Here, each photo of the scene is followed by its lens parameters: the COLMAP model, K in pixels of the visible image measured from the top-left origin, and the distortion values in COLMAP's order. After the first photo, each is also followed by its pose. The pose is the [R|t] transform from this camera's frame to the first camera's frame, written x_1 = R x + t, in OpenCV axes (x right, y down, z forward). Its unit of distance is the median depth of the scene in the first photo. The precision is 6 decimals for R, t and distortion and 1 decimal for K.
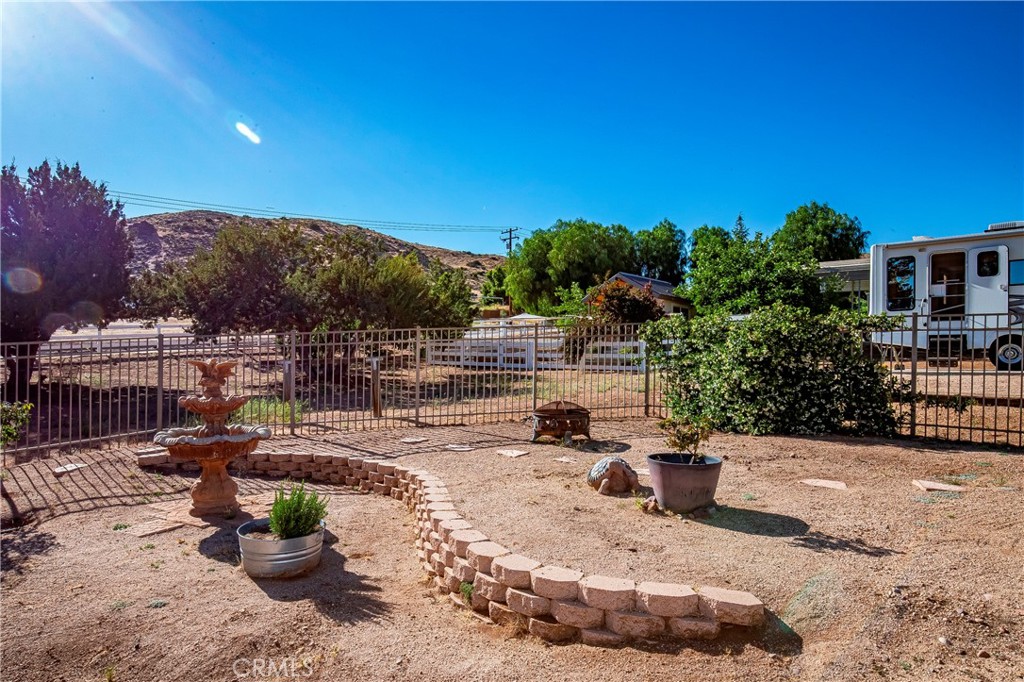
lens RADIAL K [[609.7, 0, 510.4], [0, 609.7, 359.9], [0, 0, 1]] dist [-0.009135, -0.001045]
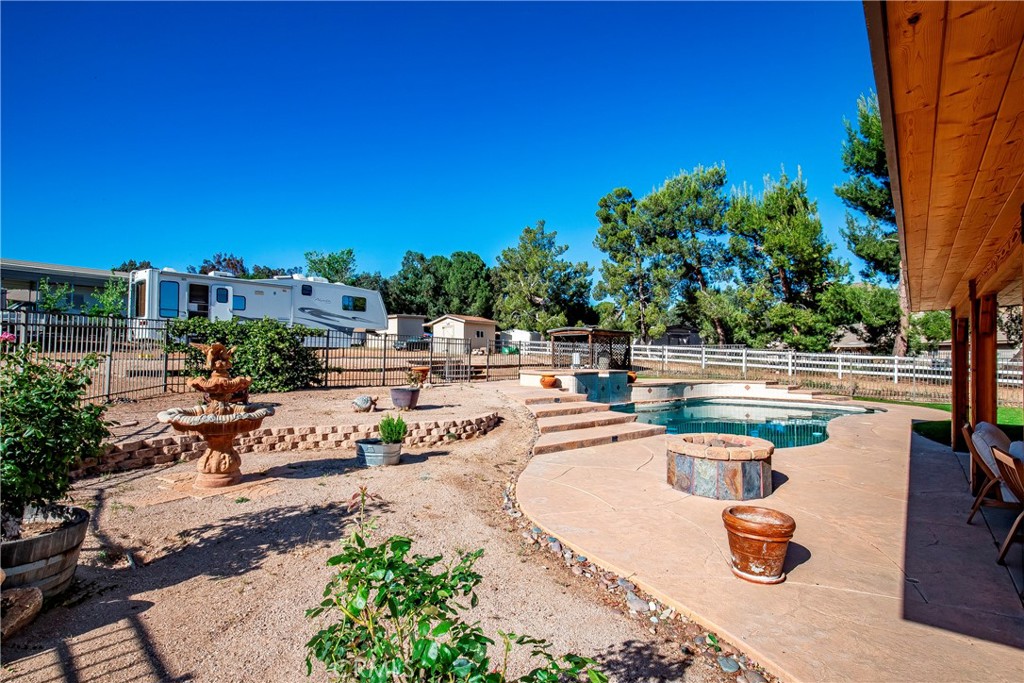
lens RADIAL K [[470.0, 0, 510.0], [0, 470.0, 354.1], [0, 0, 1]] dist [-0.033231, -0.000201]
pose [[-0.025914, 0.000925, 0.999664, -0.317501], [-0.005658, 0.999983, -0.001072, 0.003087], [-0.999648, -0.005684, -0.025909, 0.121623]]
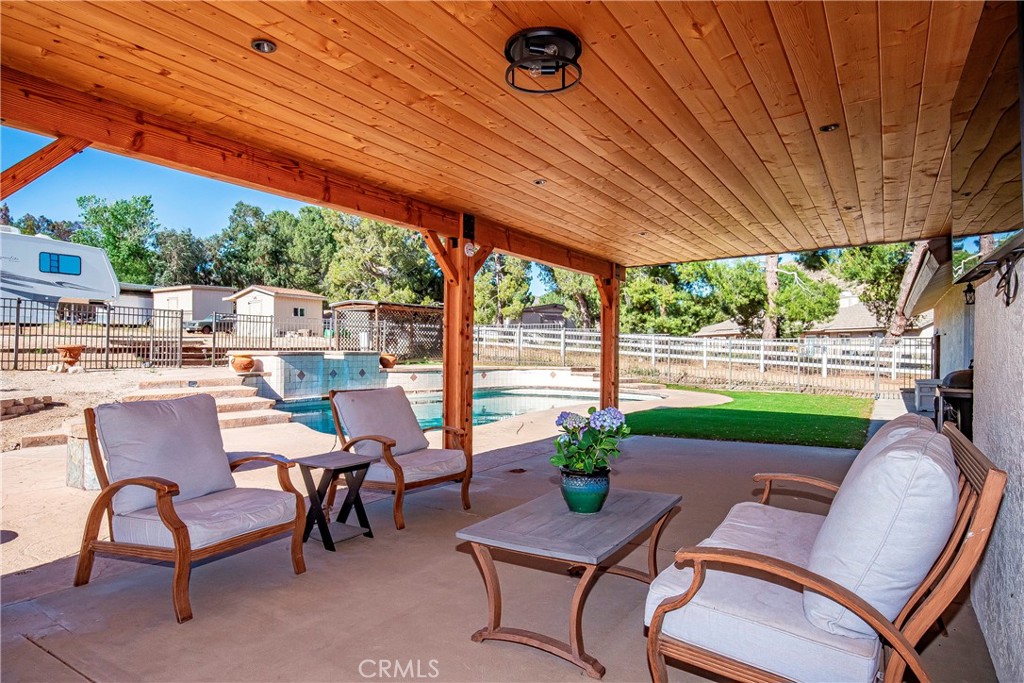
lens RADIAL K [[594.4, 0, 512.0], [0, 594.4, 341.5], [0, 0, 1]] dist [-0.010753, -0.001259]
pose [[-0.184193, 0.004981, 0.982878, -0.338297], [-0.010137, 0.999924, -0.006967, 0.015765], [-0.982838, -0.011247, -0.184128, -0.078093]]
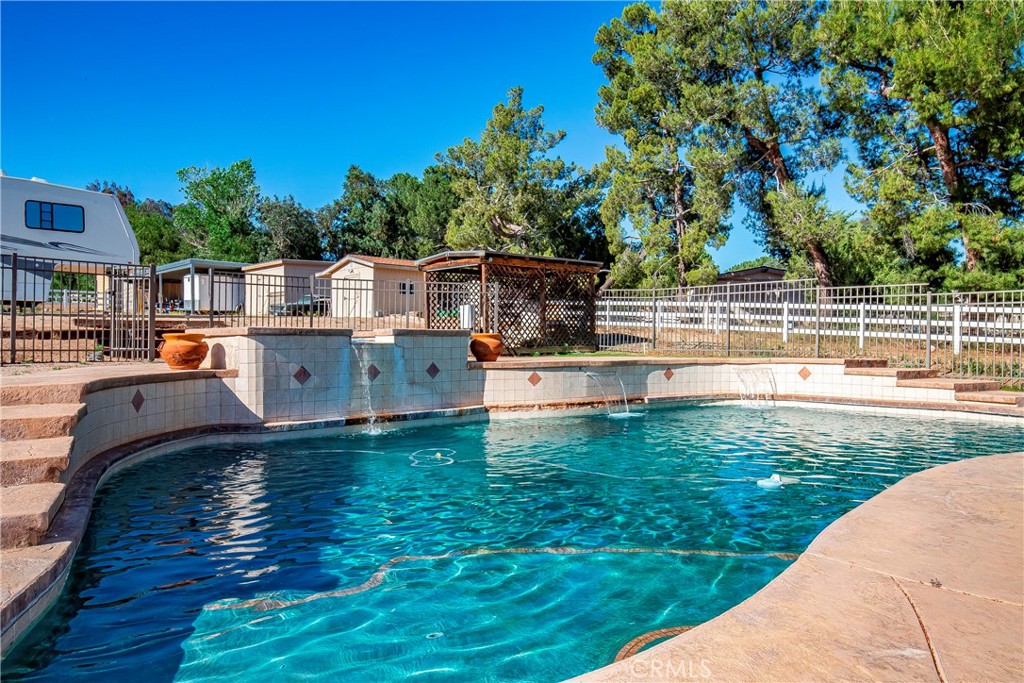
lens RADIAL K [[696.8, 0, 510.9], [0, 696.8, 353.2], [0, 0, 1]] dist [0.003094, 0.002657]
pose [[0.060132, -0.024325, 0.997894, -0.071434], [0.001650, 0.999704, 0.024269, 0.027564], [-0.998189, 0.000187, 0.060154, -0.103582]]
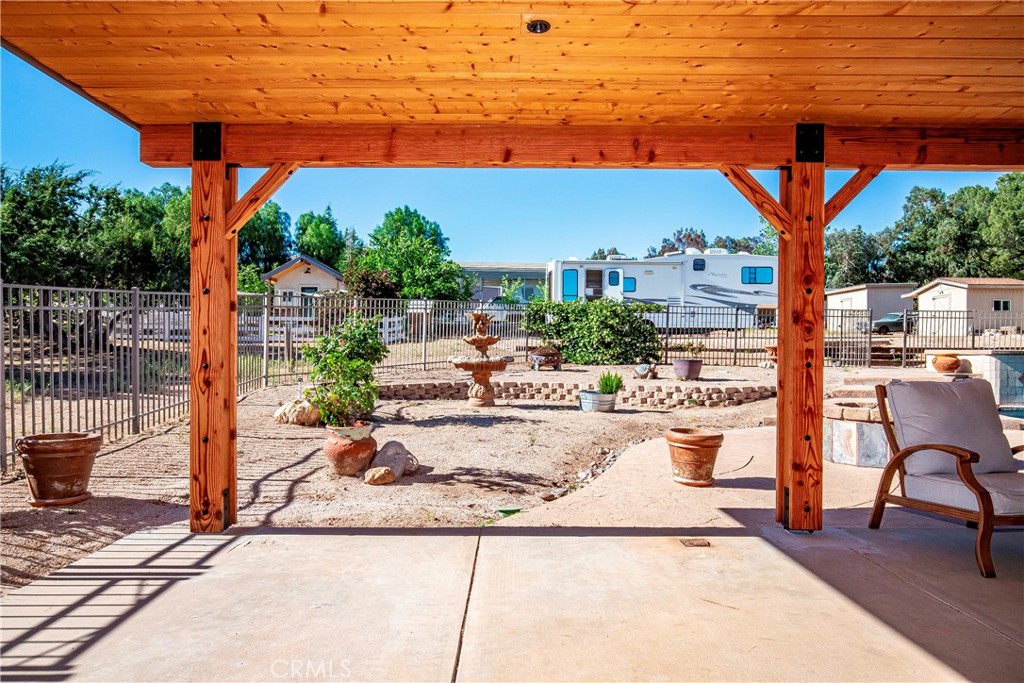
lens RADIAL K [[621.6, 0, 517.5], [0, 621.6, 351.8], [0, 0, 1]] dist [-0.002957, 0.001632]
pose [[0.724744, -0.006728, 0.688986, -0.375250], [-0.001333, 0.999937, 0.011166, 0.019504], [-0.689017, -0.009011, 0.724689, -0.065409]]
